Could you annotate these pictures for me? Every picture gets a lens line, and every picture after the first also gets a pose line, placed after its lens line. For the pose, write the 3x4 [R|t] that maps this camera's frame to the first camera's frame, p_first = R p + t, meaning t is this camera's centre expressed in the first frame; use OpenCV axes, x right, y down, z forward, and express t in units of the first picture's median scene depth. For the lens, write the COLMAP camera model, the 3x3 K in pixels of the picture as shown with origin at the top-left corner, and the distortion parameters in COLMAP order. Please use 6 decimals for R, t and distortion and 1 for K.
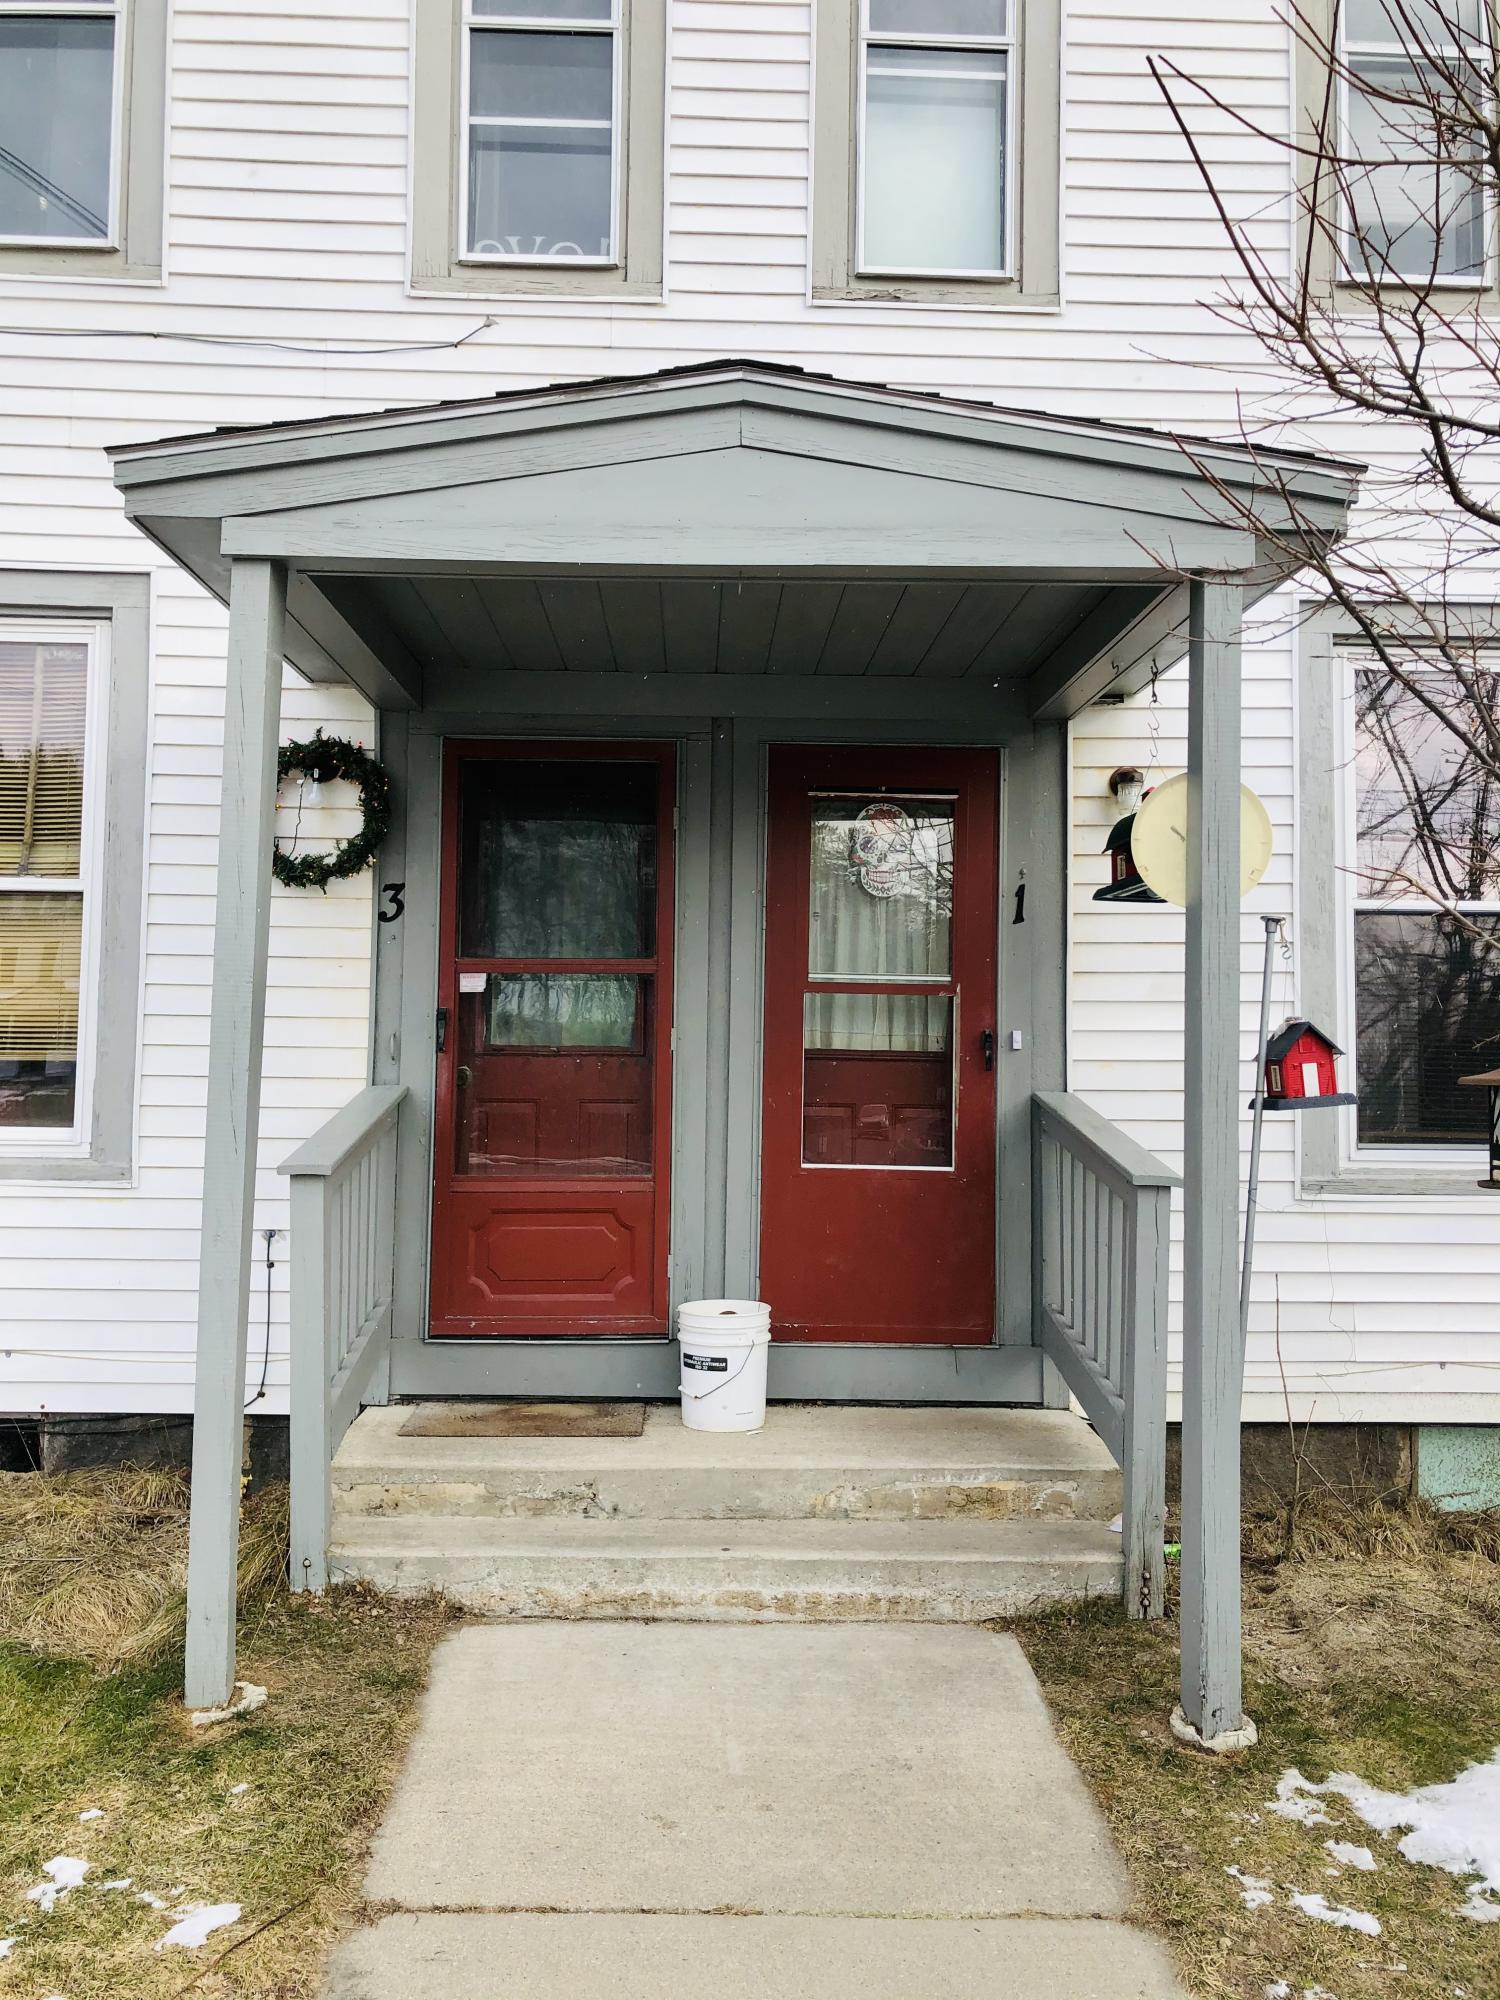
lens RADIAL K [[1617.0, 0, 745.0], [0, 1617.0, 1008.3], [0, 0, 1]] dist [0.054186, -0.002944]
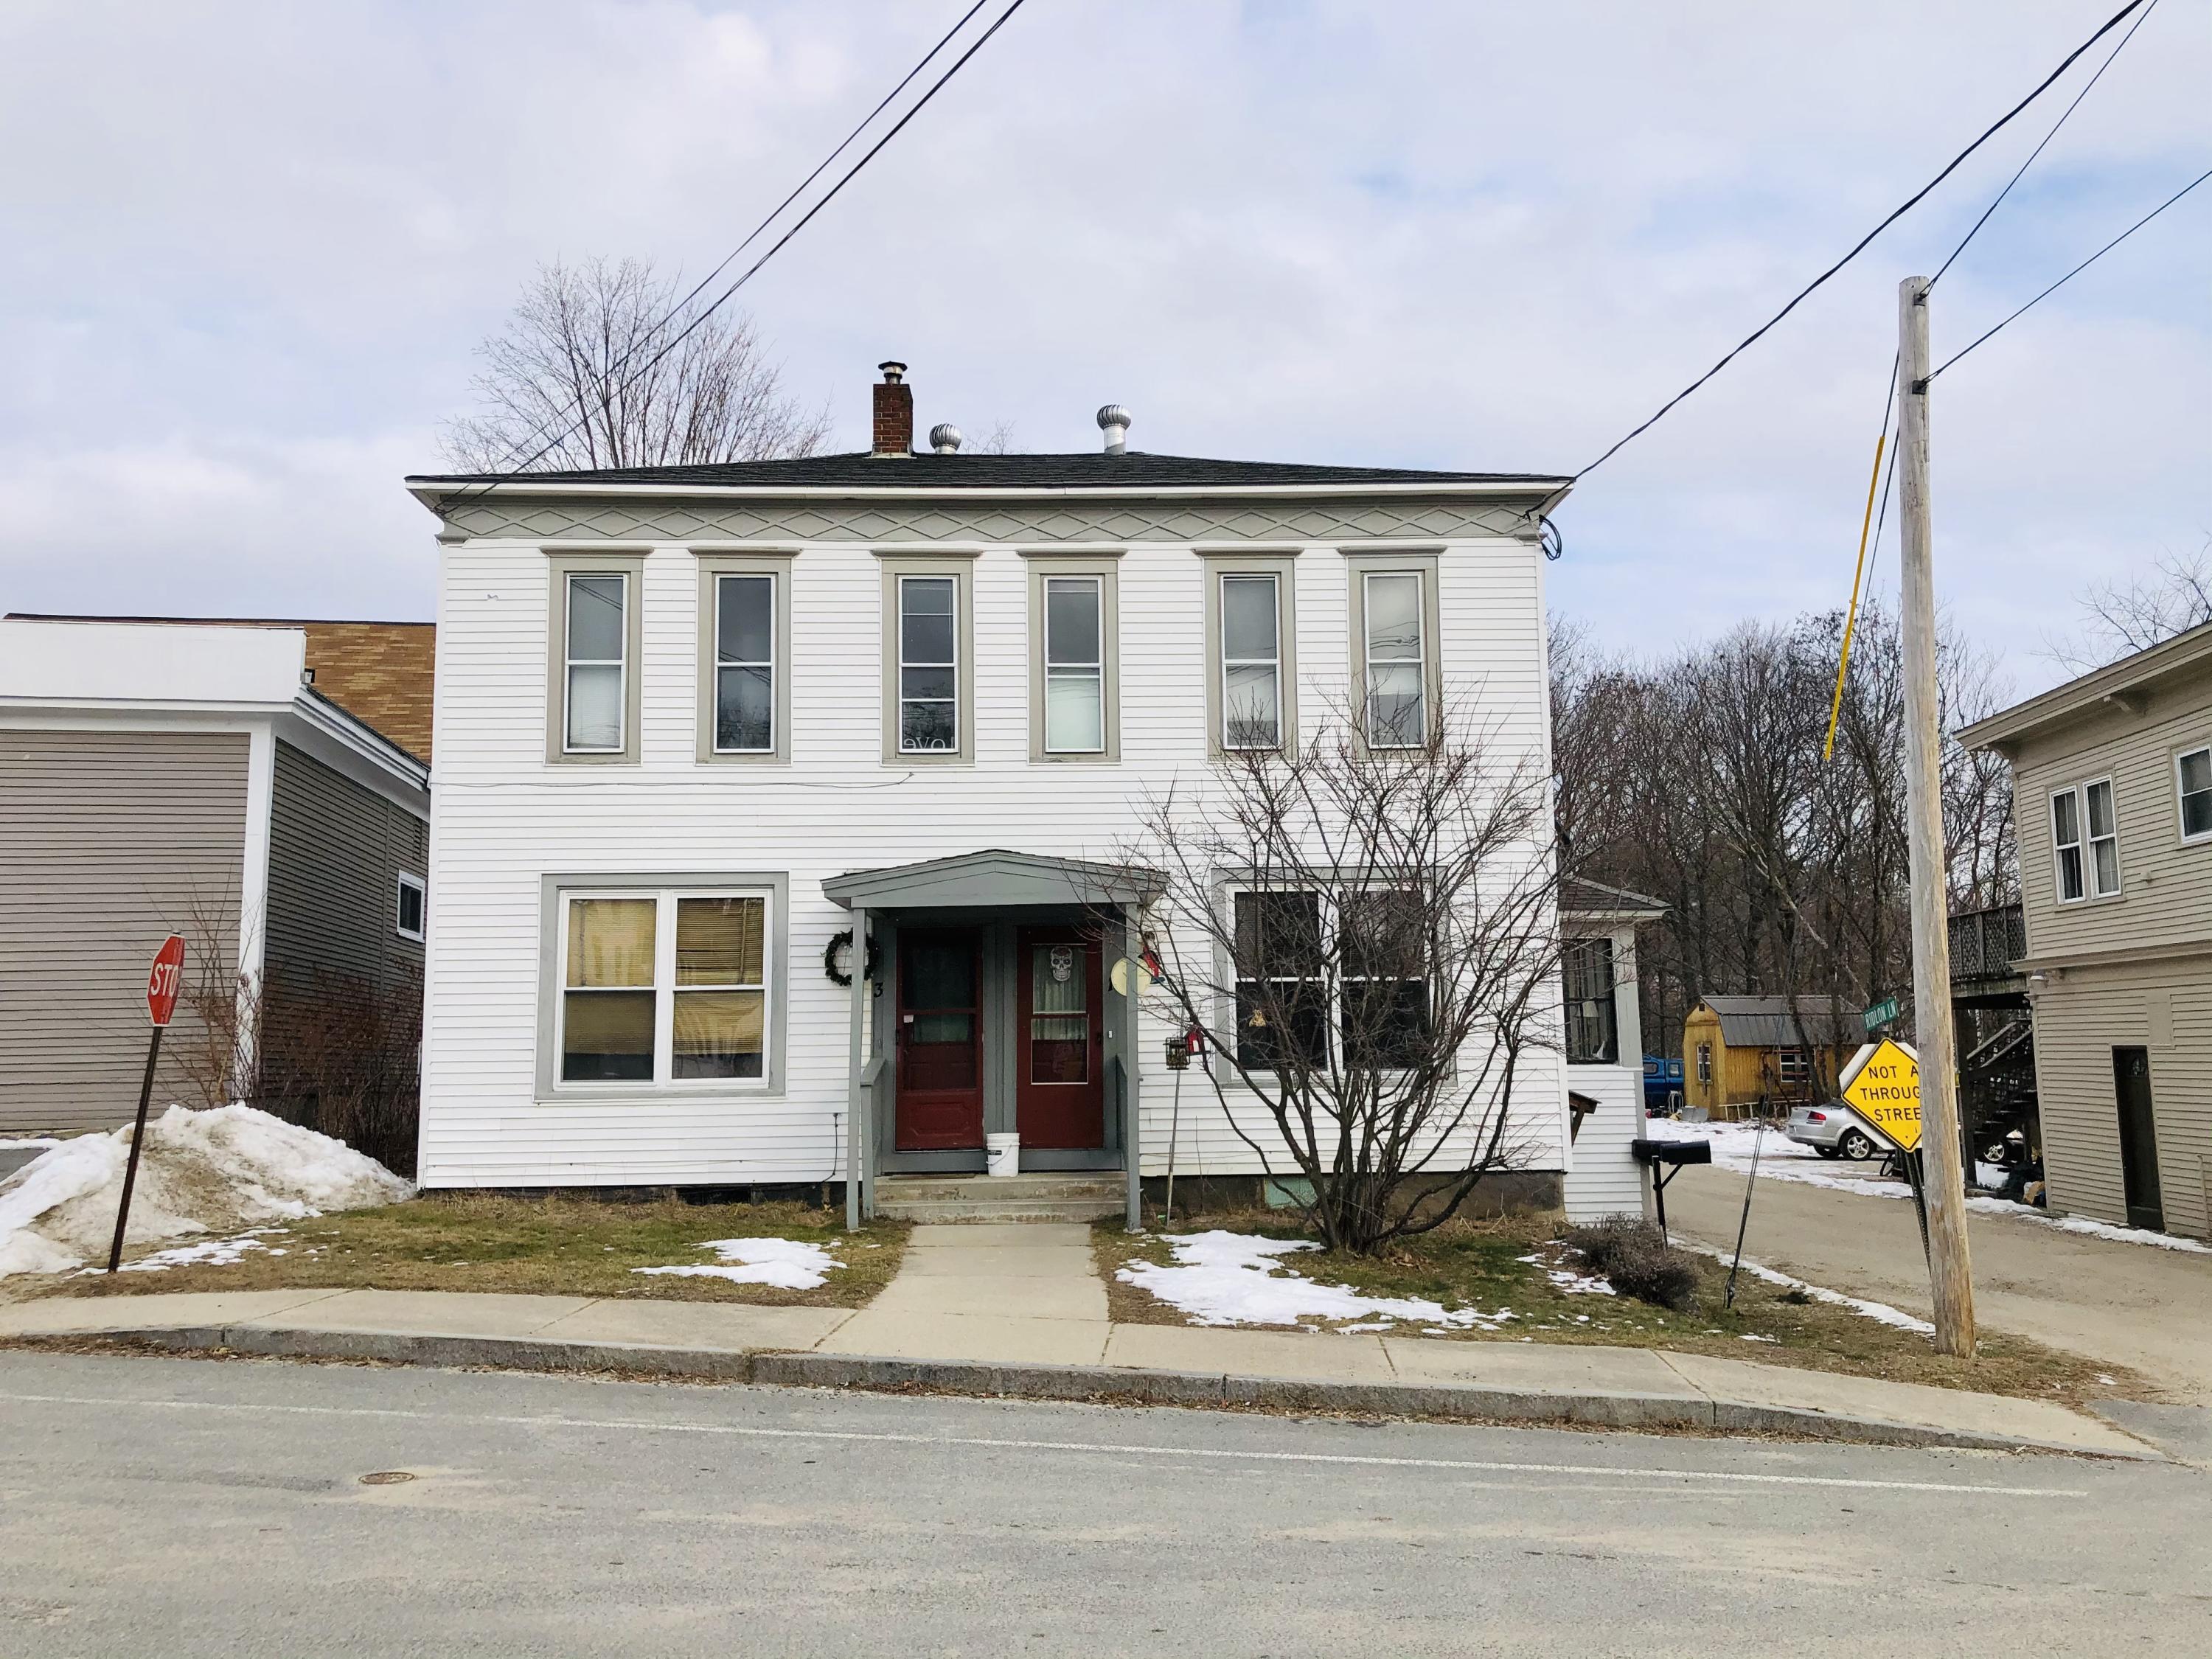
lens RADIAL K [[1788.4, 0, 1120.9], [0, 1788.4, 819.3], [0, 0, 1]] dist [0.054186, -0.002944]
pose [[0.999550, -0.026143, 0.014680, 0.156212], [0.027406, 0.995219, -0.093744, -0.059676], [-0.012160, 0.094104, 0.995488, -2.077685]]
